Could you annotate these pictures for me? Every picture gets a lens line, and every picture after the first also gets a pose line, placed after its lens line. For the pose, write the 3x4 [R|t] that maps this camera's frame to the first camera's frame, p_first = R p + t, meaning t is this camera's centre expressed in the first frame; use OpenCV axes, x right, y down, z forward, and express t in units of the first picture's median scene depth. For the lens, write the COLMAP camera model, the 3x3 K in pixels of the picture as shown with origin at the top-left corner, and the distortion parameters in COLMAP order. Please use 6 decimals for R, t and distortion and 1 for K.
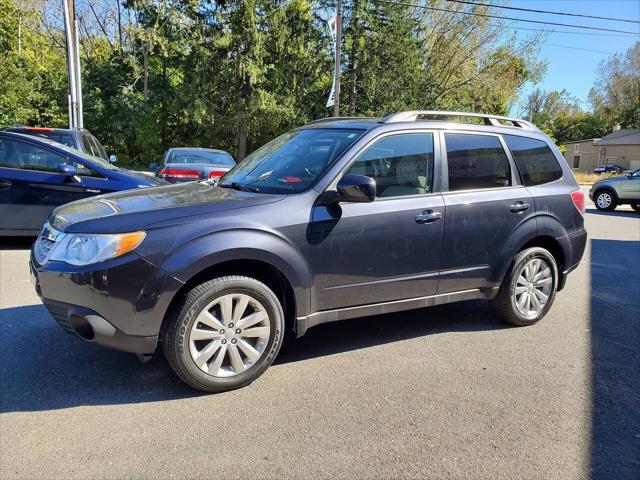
lens RADIAL K [[485.1, 0, 317.7], [0, 485.1, 236.6], [0, 0, 1]] dist [-0.002132, 0.002691]
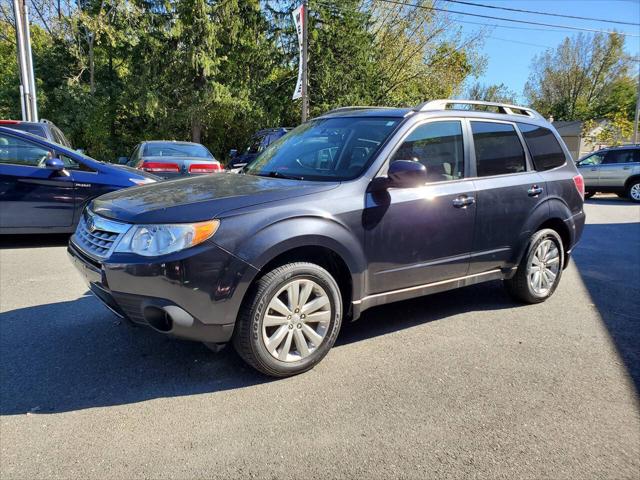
lens RADIAL K [[480.4, 0, 321.1], [0, 480.4, 240.6], [0, 0, 1]] dist [0.010405, 0.003976]
pose [[0.994376, -0.029401, 0.101741, -0.097229], [0.027043, 0.999334, 0.024480, 0.005301], [-0.102393, -0.021591, 0.994510, -0.001111]]
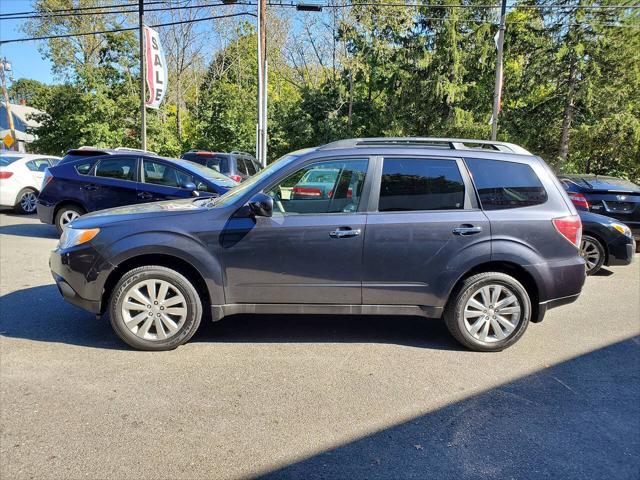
lens RADIAL K [[480.4, 0, 321.1], [0, 480.4, 240.6], [0, 0, 1]] dist [0.010405, 0.003976]
pose [[0.913492, 0.060297, -0.402365, 0.331495], [-0.071216, 0.997386, -0.012219, -0.003043], [0.400576, 0.039817, 0.915398, -0.022065]]
